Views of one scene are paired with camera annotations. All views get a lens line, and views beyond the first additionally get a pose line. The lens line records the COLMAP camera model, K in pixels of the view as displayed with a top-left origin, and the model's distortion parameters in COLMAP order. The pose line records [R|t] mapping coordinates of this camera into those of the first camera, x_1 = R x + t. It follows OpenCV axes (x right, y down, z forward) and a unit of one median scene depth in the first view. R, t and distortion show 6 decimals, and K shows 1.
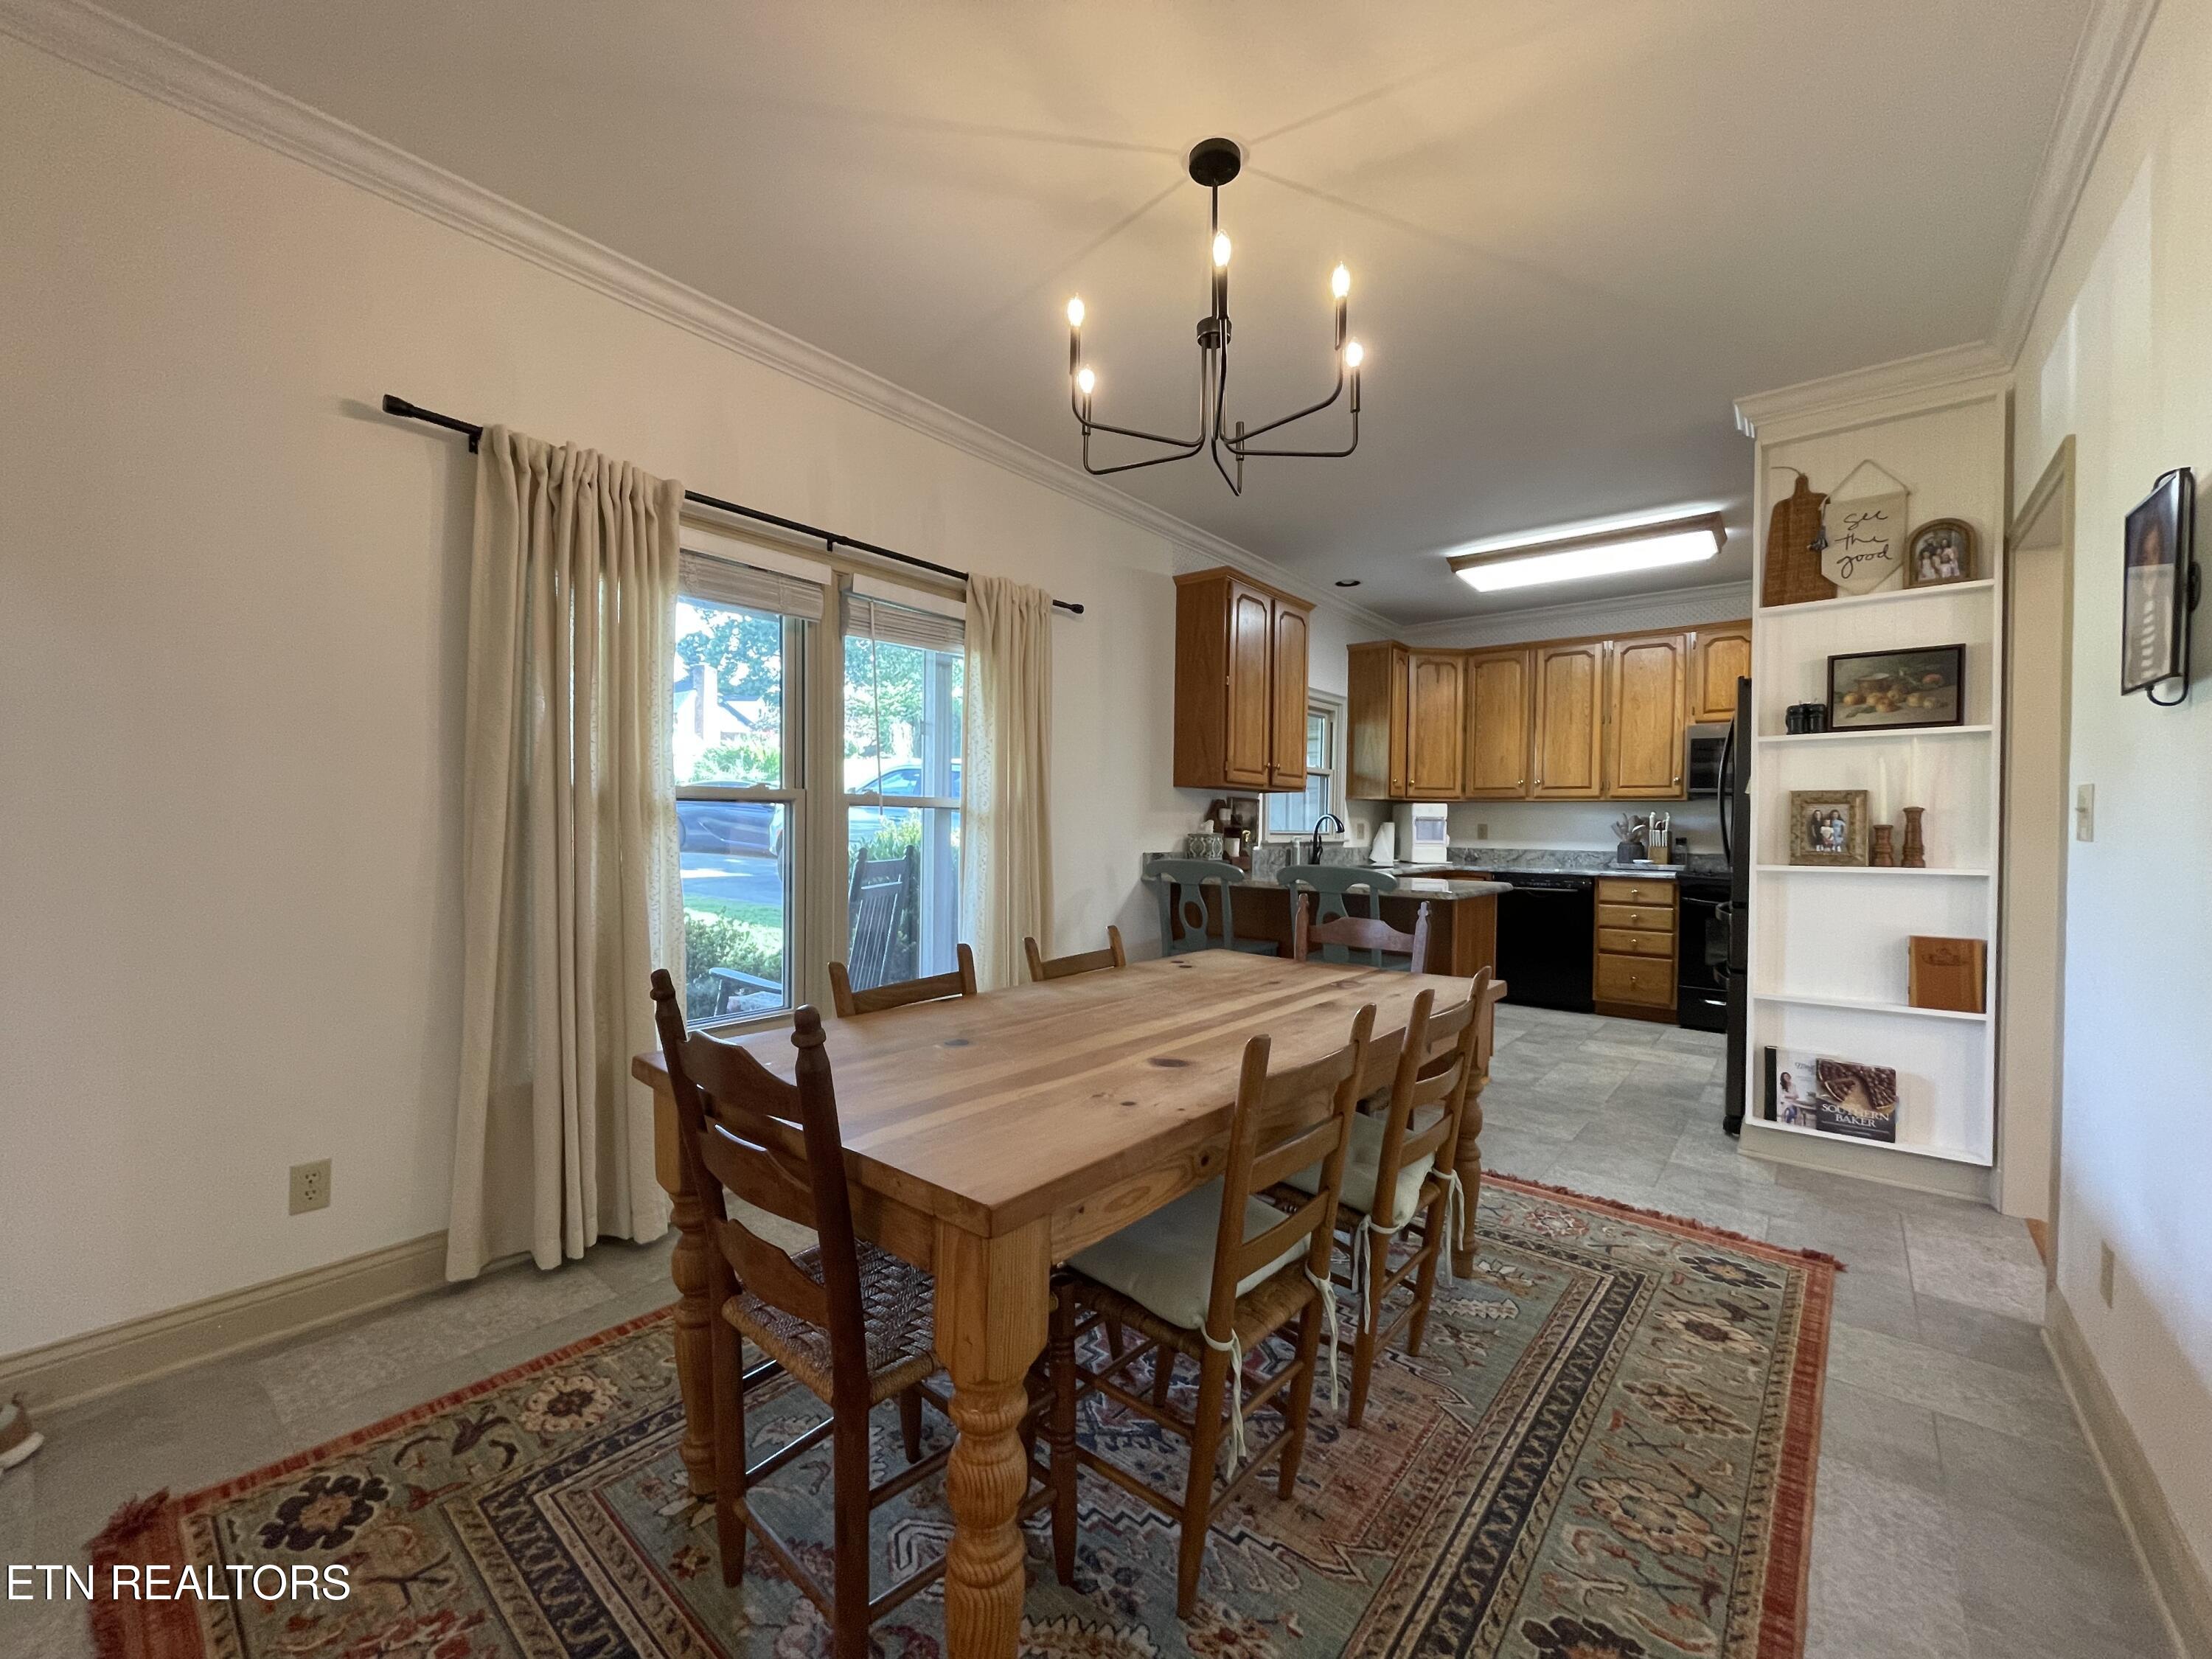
lens RADIAL K [[887.9, 0, 1112.3], [0, 887.9, 837.8], [0, 0, 1]] dist [-0.001196, 0.000017]
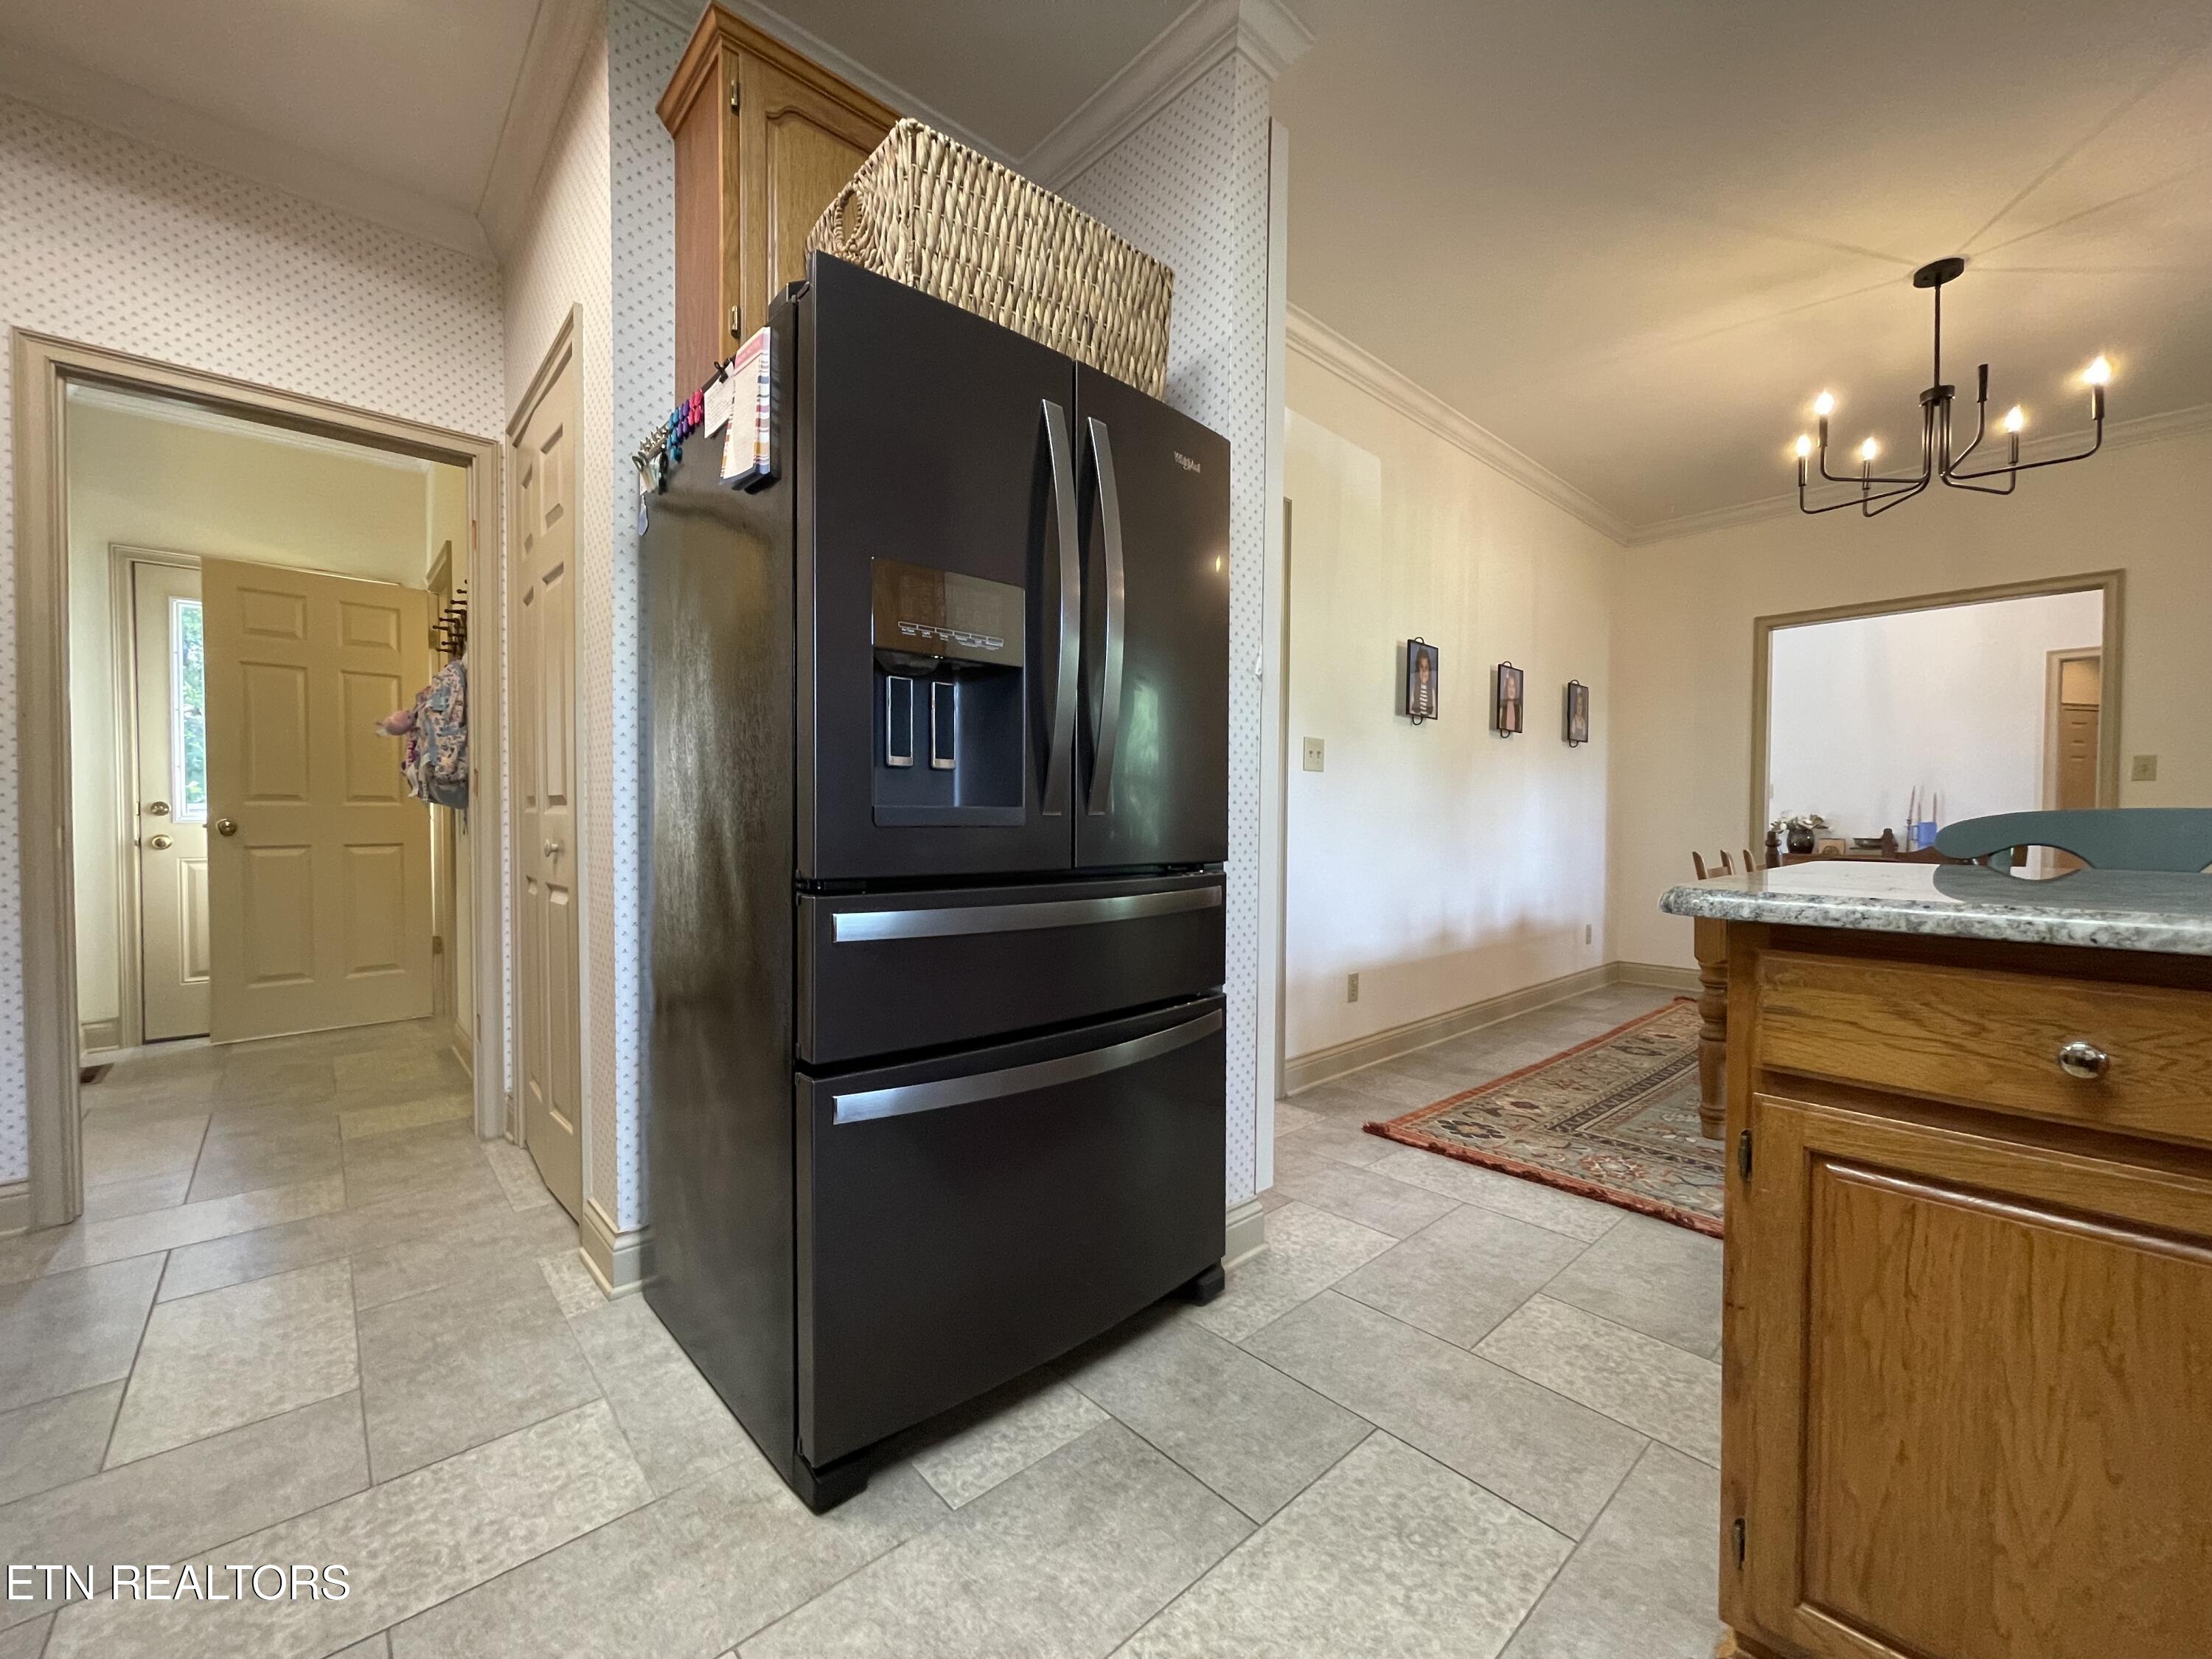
lens RADIAL K [[887.9, 0, 1118.1], [0, 887.9, 842.5], [0, 0, 1]] dist [-0.001196, 0.000017]
pose [[-0.988898, -0.031354, 0.145252, 0.989201], [-0.024603, 0.998542, 0.048043, 0.054887], [-0.146546, 0.043936, -0.988228, 2.207970]]
